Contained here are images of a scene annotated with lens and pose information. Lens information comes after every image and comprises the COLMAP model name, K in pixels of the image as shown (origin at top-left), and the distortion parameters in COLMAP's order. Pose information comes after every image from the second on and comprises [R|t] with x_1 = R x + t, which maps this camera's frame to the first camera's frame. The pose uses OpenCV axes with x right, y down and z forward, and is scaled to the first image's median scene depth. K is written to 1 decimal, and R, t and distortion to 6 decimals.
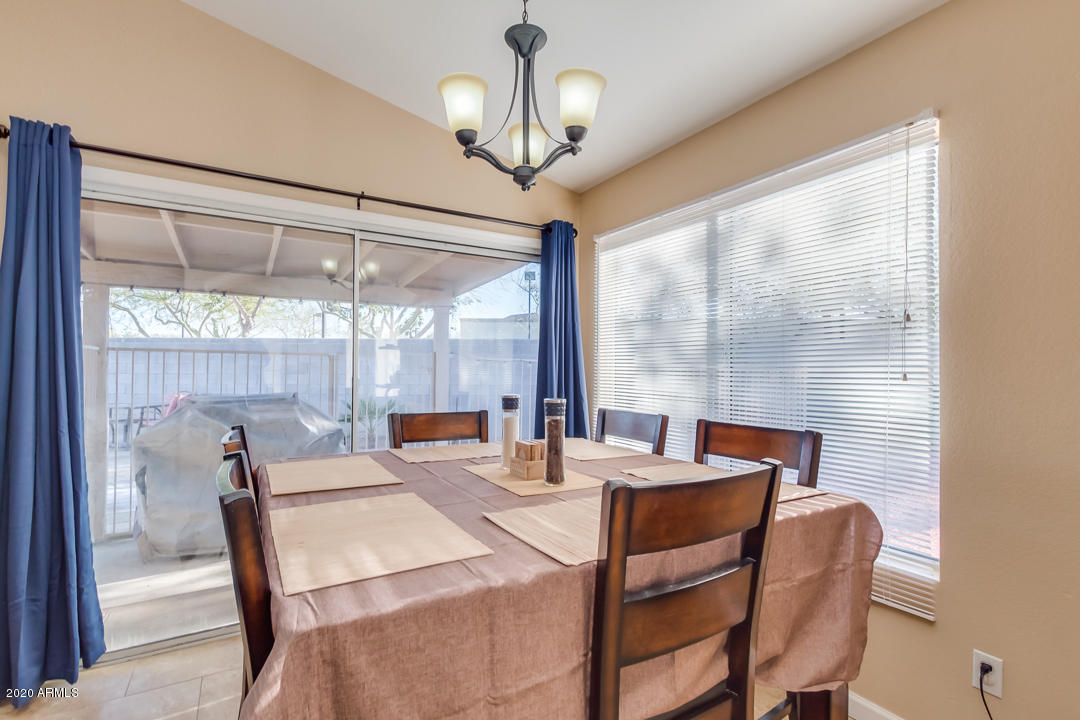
lens RADIAL K [[494.9, 0, 540.6], [0, 494.9, 365.8], [0, 0, 1]] dist [0.005085, -0.000176]
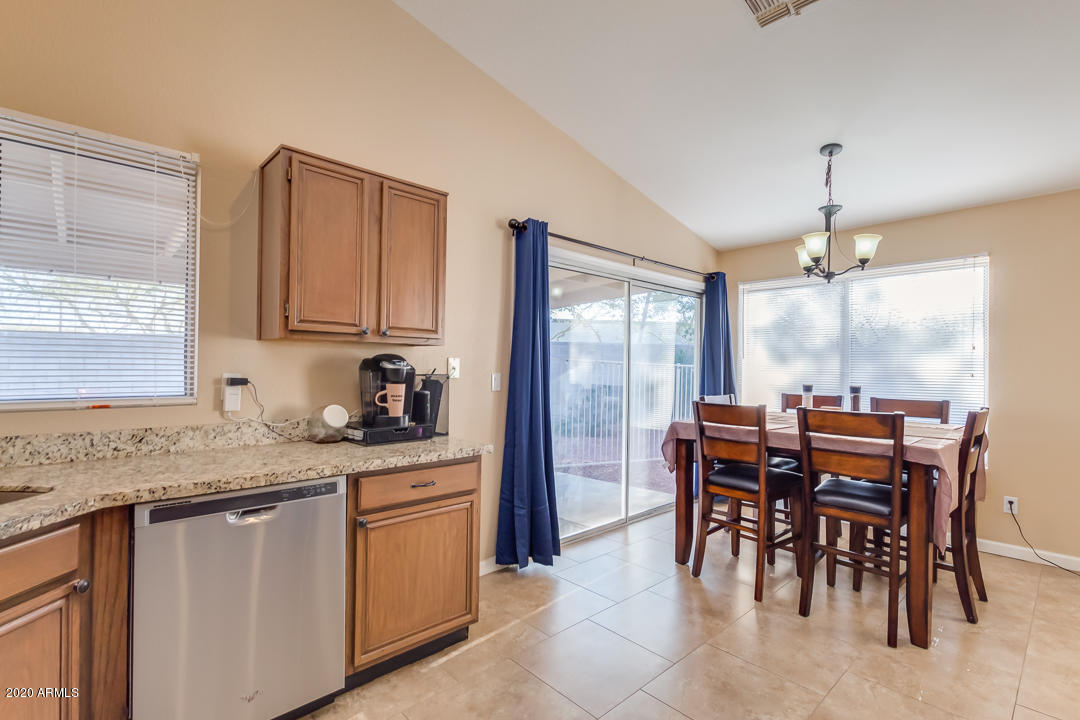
lens RADIAL K [[494.9, 0, 540.6], [0, 494.9, 365.8], [0, 0, 1]] dist [0.005085, -0.000176]
pose [[0.980830, 0.009393, 0.194641, -0.964162], [-0.010425, 0.999937, 0.004275, -0.005355], [-0.194588, -0.006222, 0.980865, -0.471442]]
